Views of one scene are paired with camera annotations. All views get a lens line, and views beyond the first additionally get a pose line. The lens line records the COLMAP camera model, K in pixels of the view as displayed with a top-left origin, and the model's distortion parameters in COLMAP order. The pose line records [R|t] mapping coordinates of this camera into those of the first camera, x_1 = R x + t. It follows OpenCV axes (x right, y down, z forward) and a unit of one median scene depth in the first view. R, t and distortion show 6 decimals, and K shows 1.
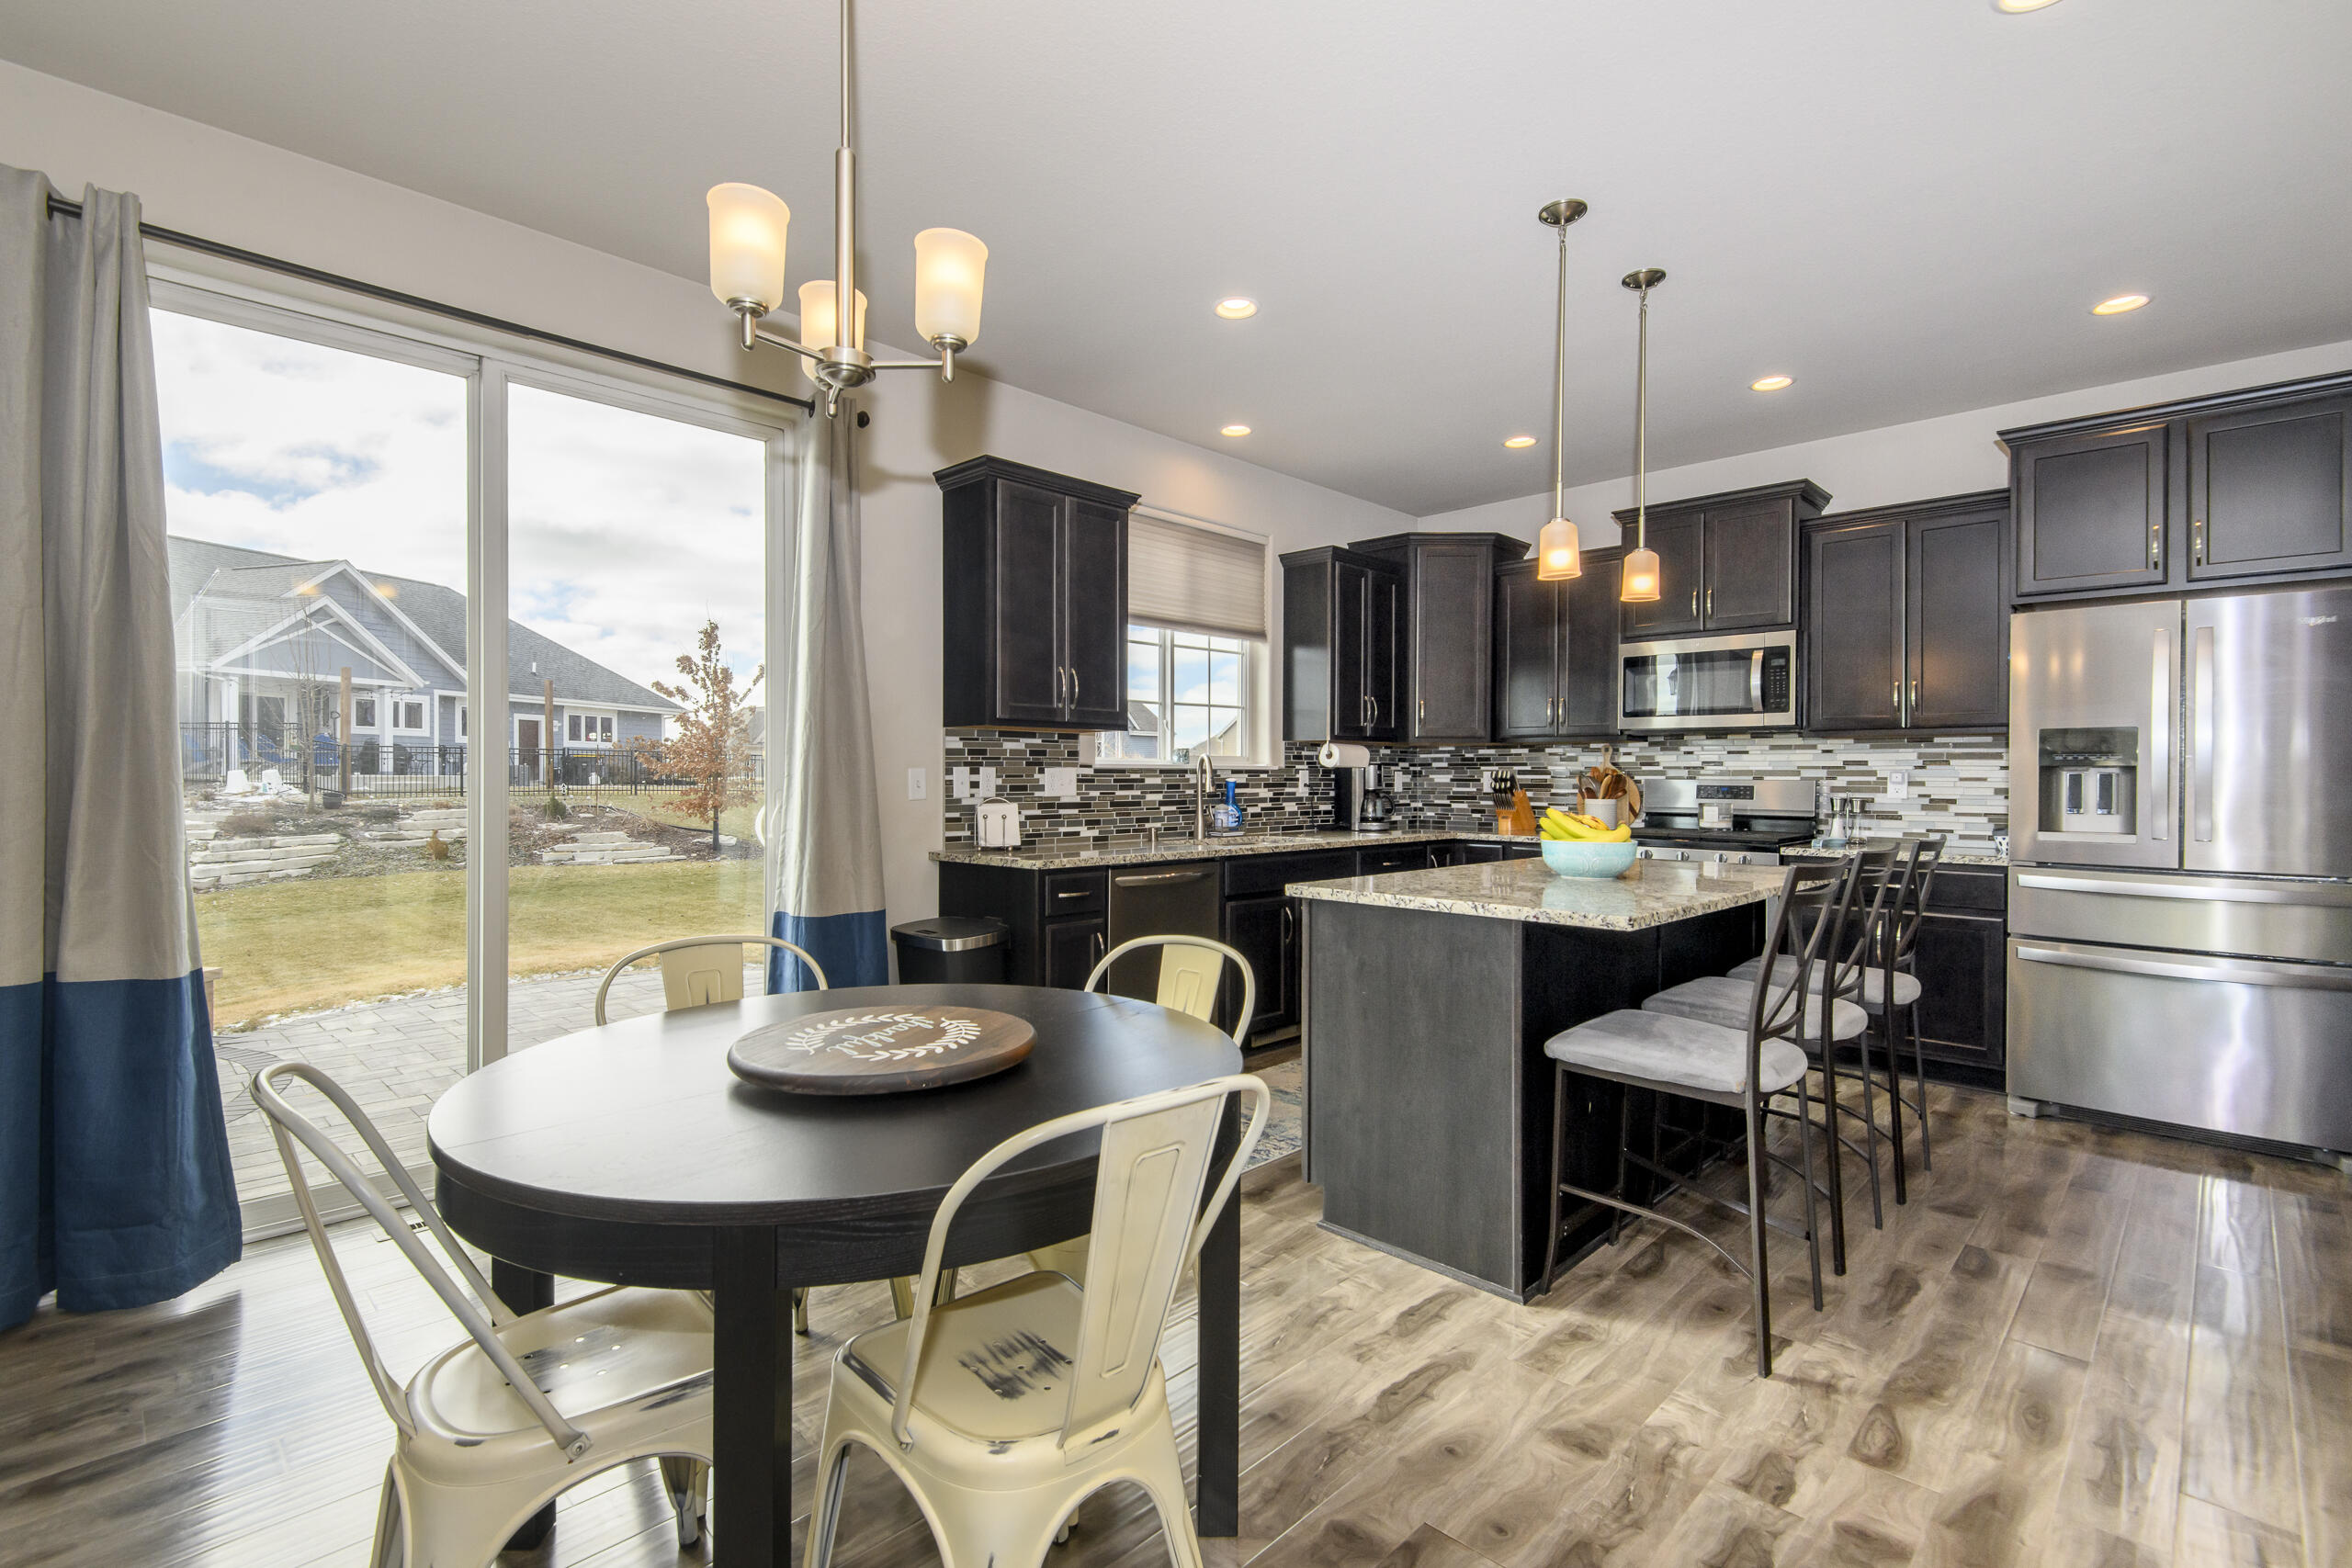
lens RADIAL K [[1073.0, 0, 1168.3], [0, 1073.0, 773.0], [0, 0, 1]] dist [0.037416, -0.024567]
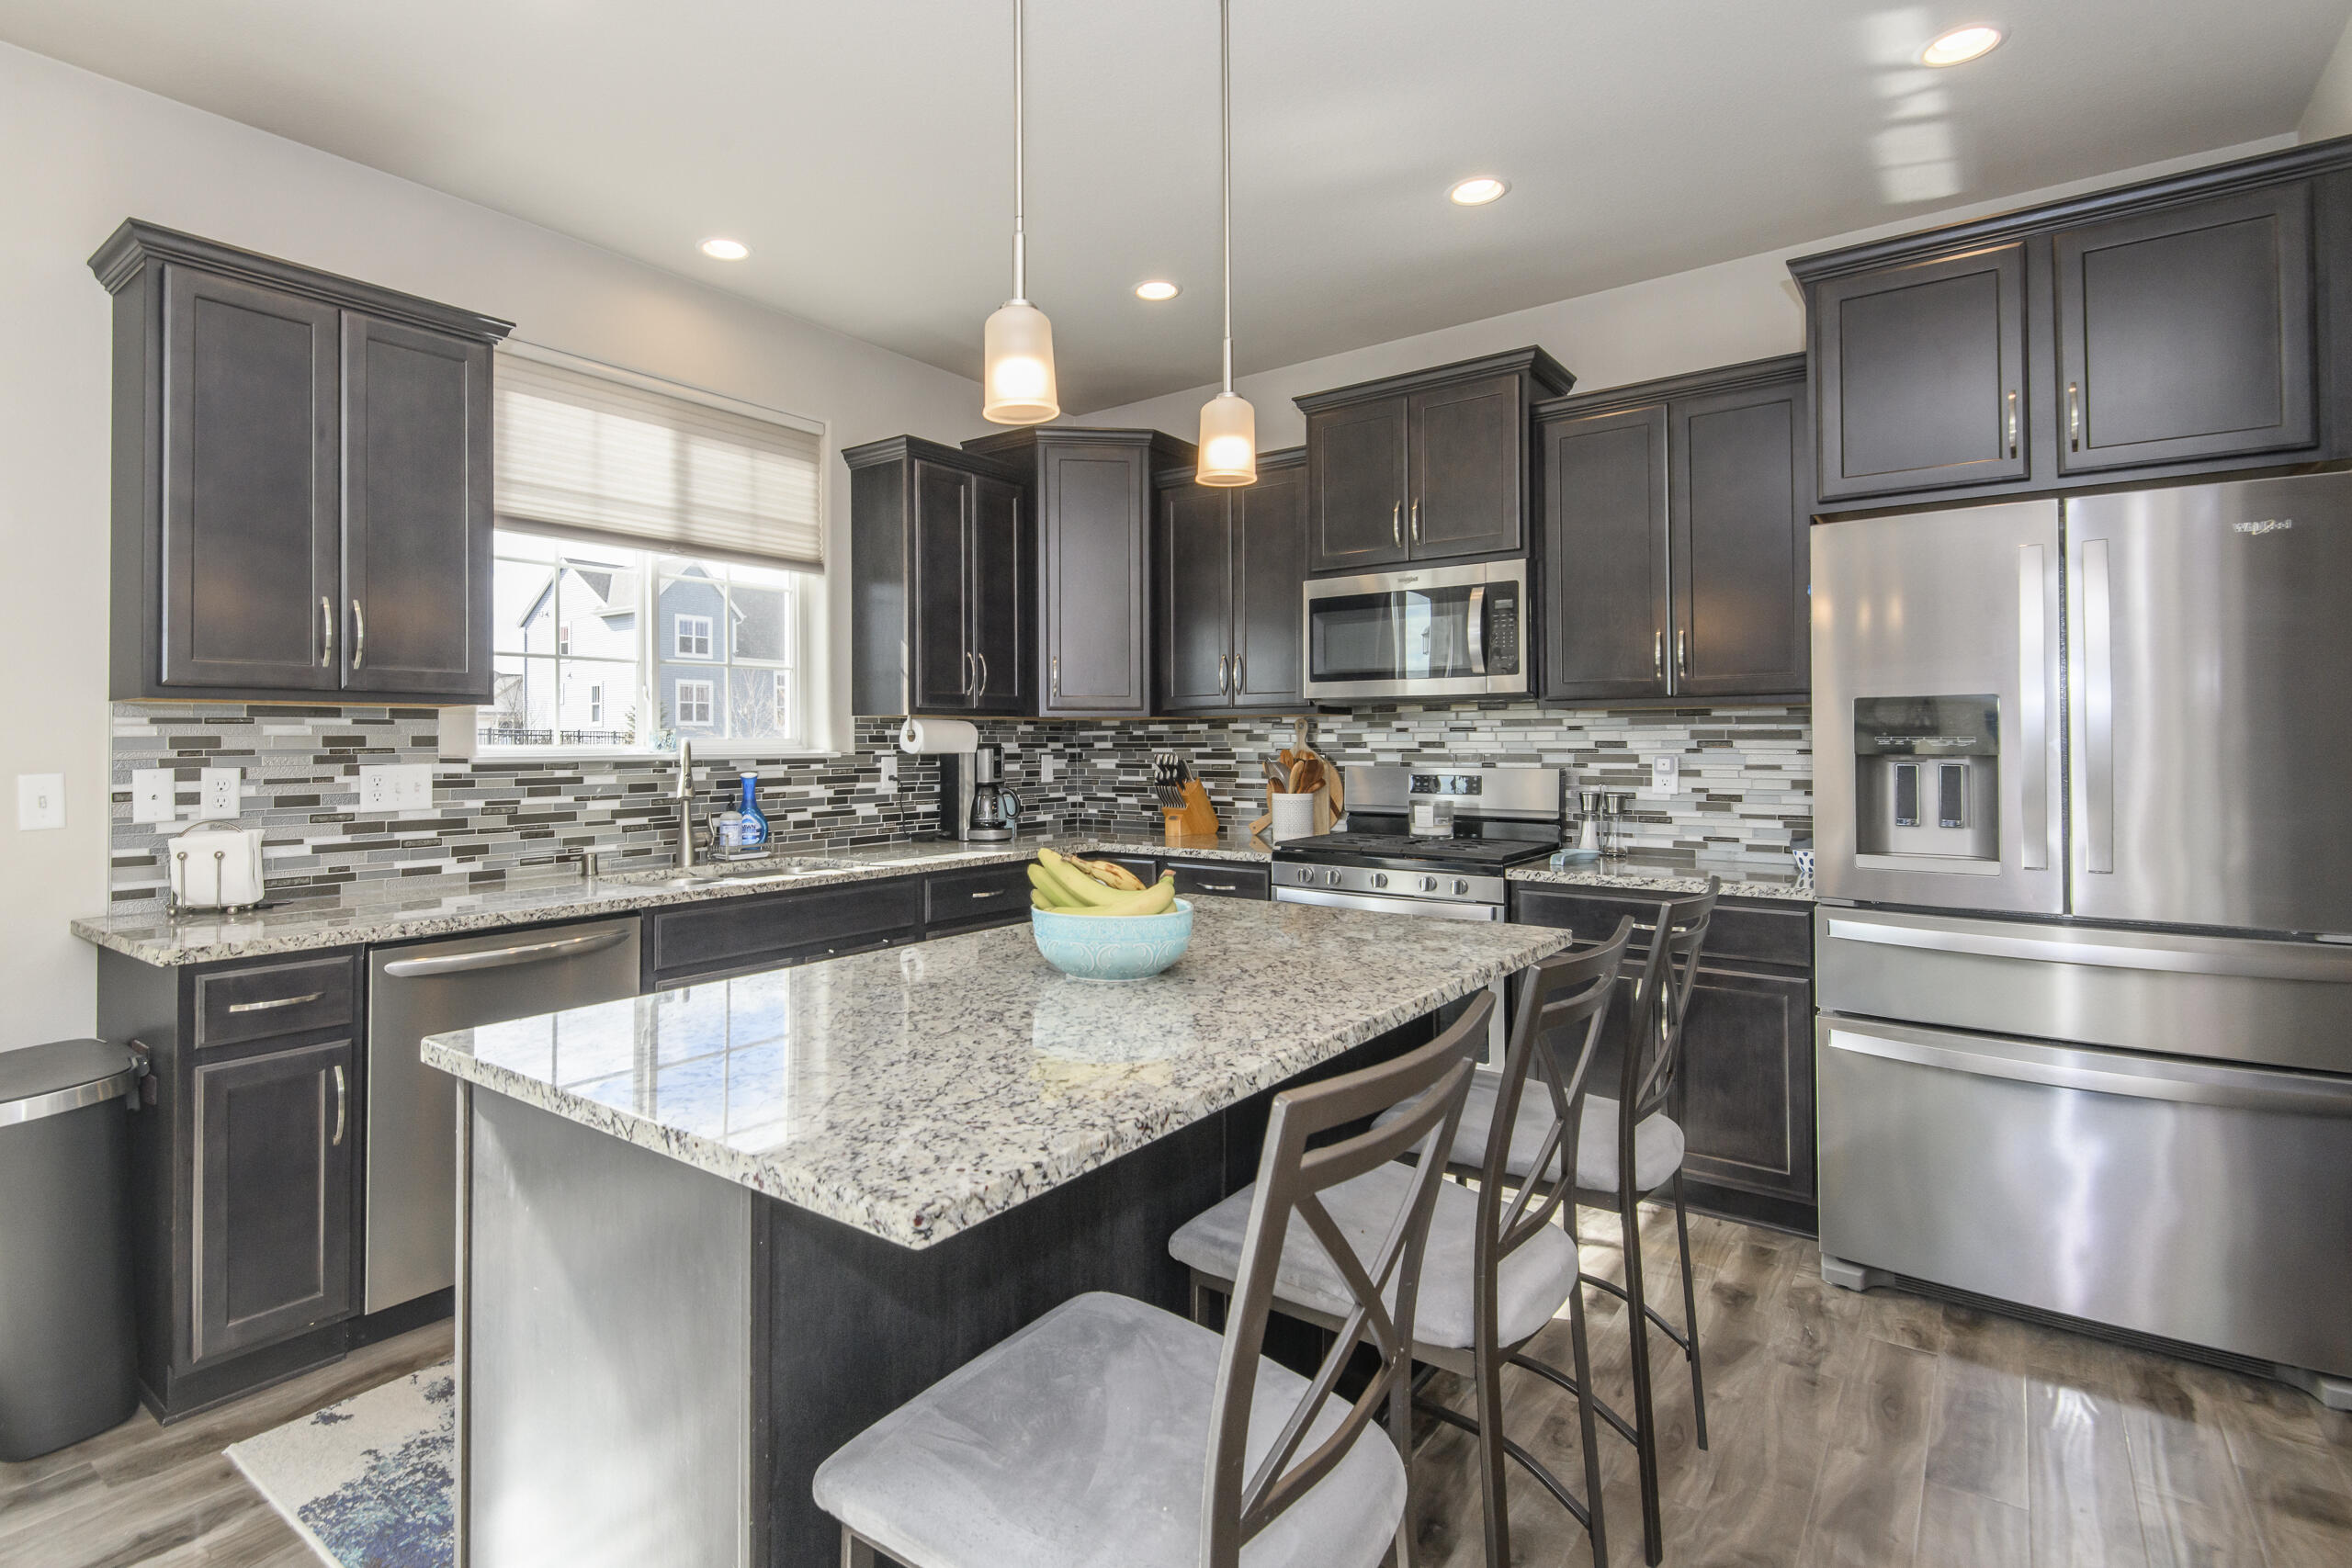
lens RADIAL K [[1142.5, 0, 1094.0], [0, 1142.5, 719.0], [0, 0, 1]] dist [0.045146, -0.030368]
pose [[0.993923, -0.005611, 0.109933, 0.213946], [0.007730, 0.999792, -0.018856, -0.014732], [-0.109804, 0.019591, 0.993760, 0.284658]]
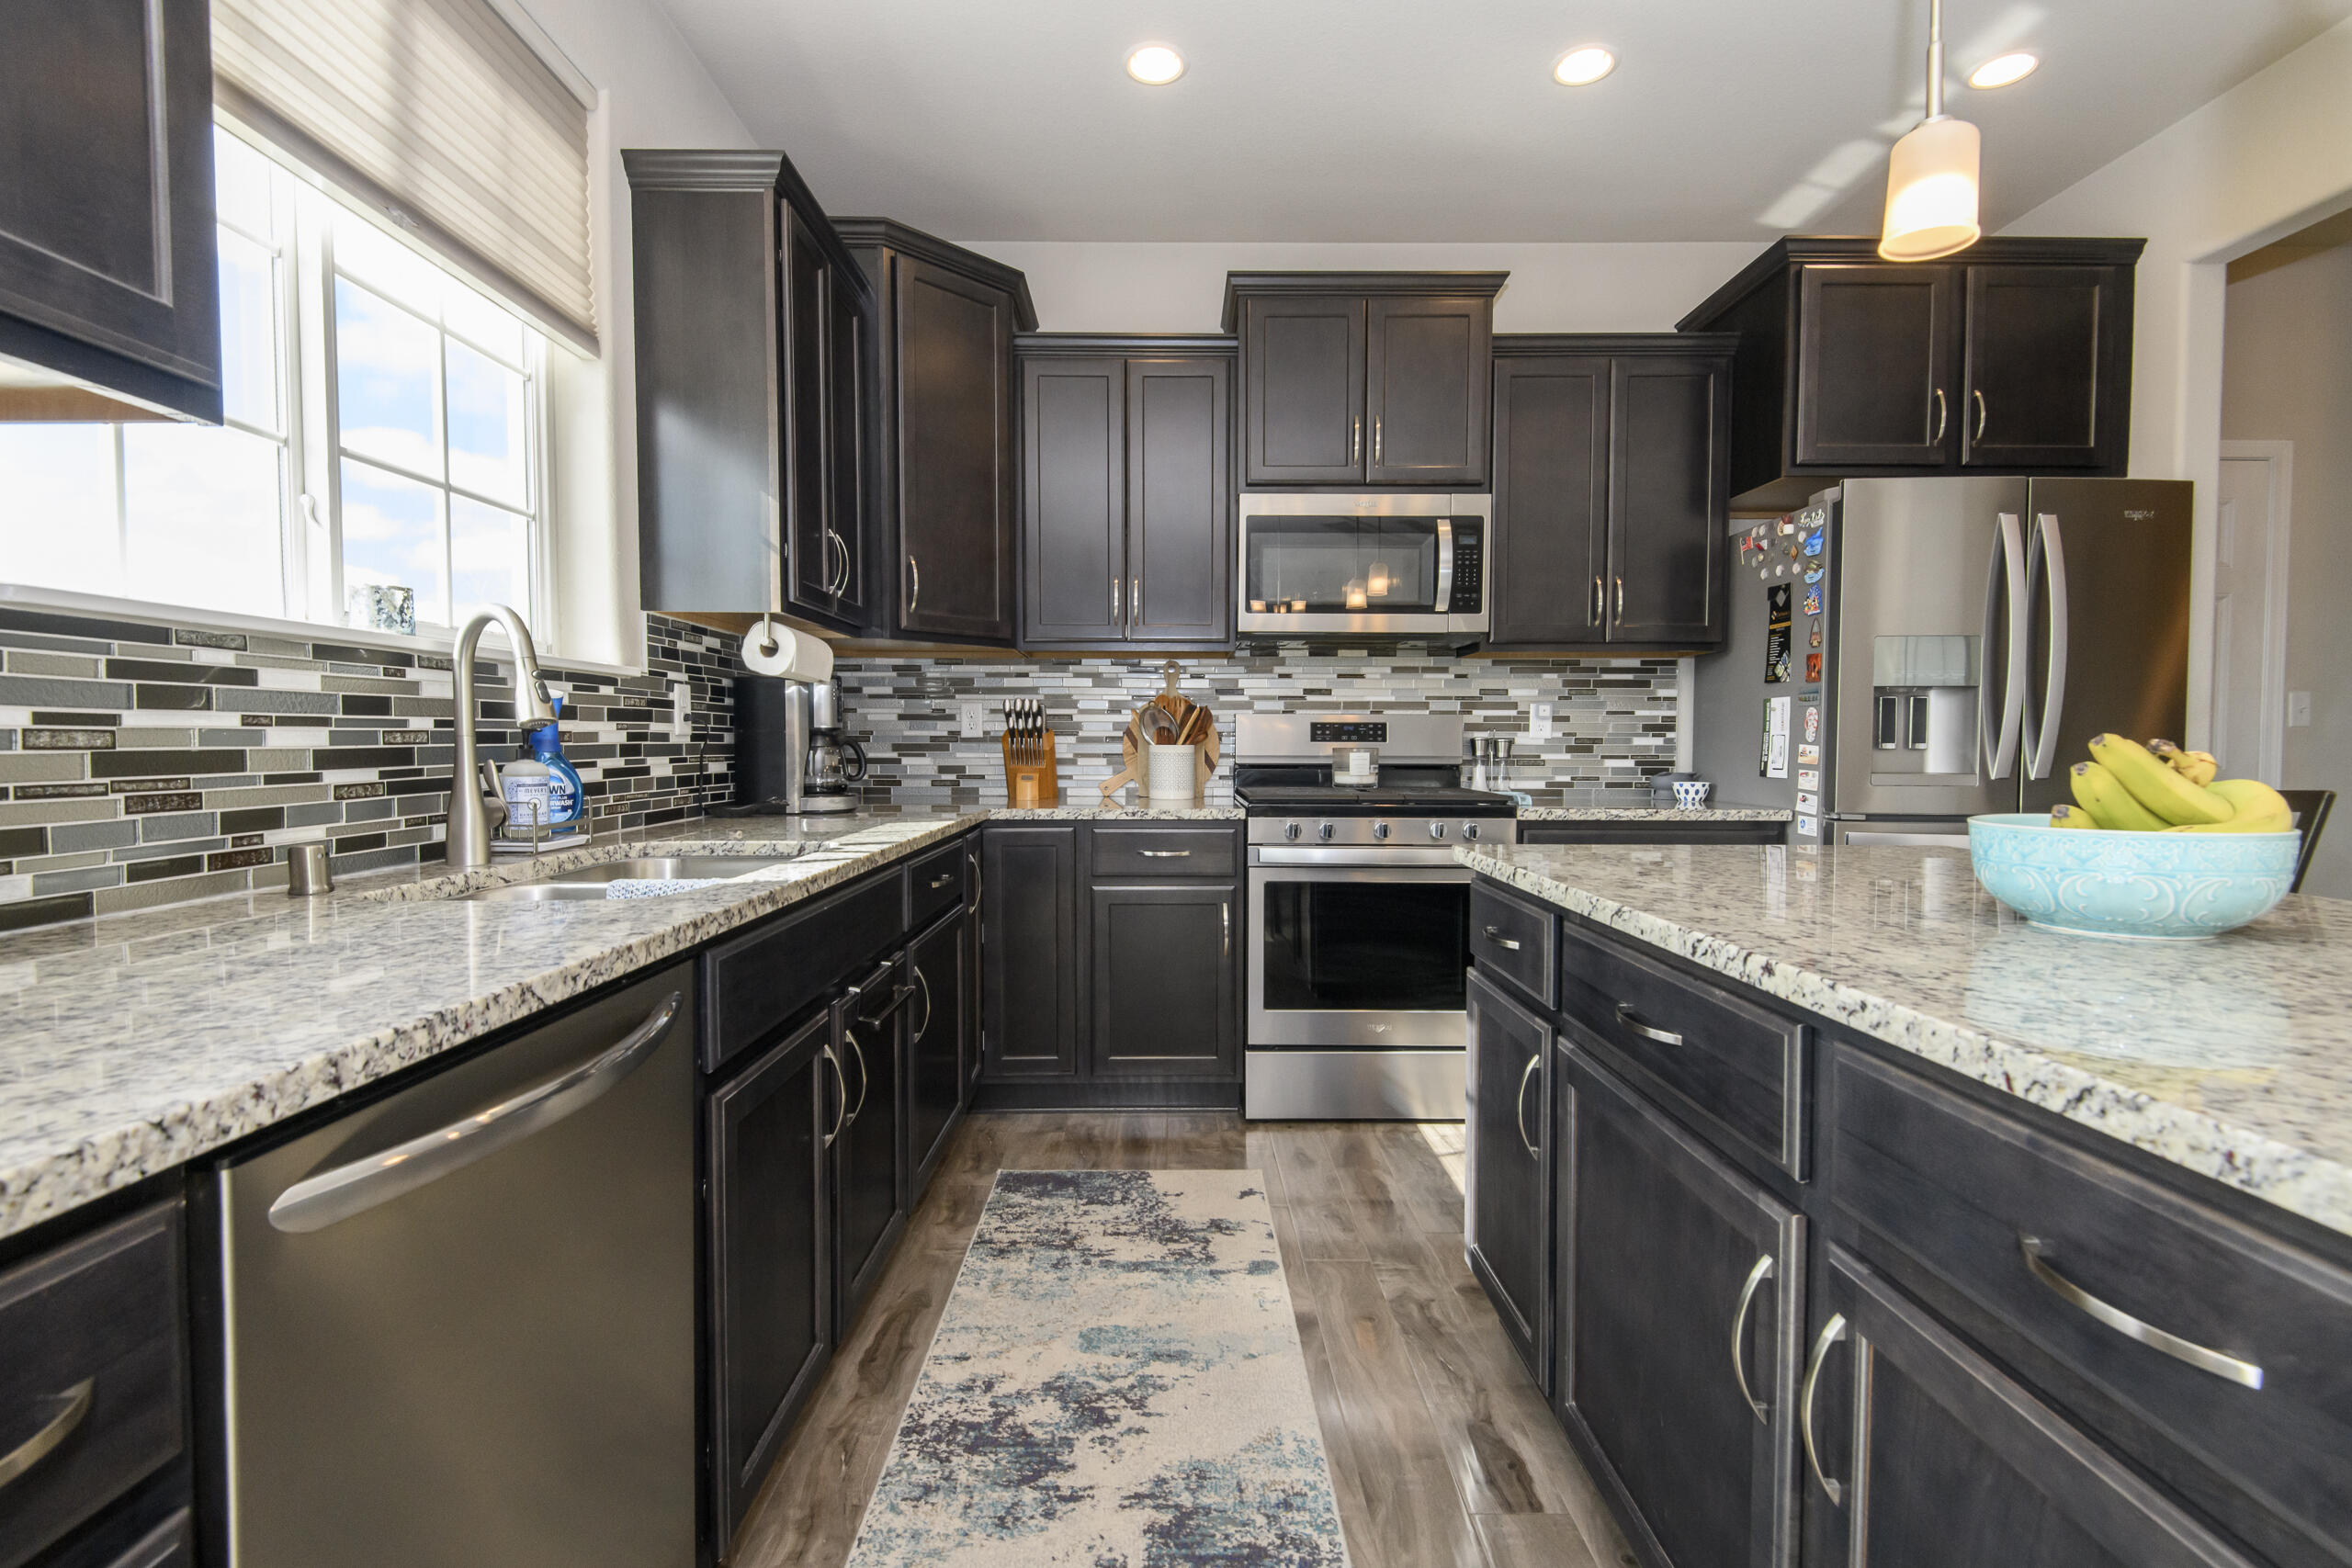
lens RADIAL K [[1073.0, 0, 1168.3], [0, 1073.0, 773.0], [0, 0, 1]] dist [0.037416, -0.024567]
pose [[0.710262, -0.023281, 0.703552, -0.054989], [-0.000816, 0.999425, 0.033895, 0.022691], [-0.703937, -0.024649, 0.709835, 0.651984]]
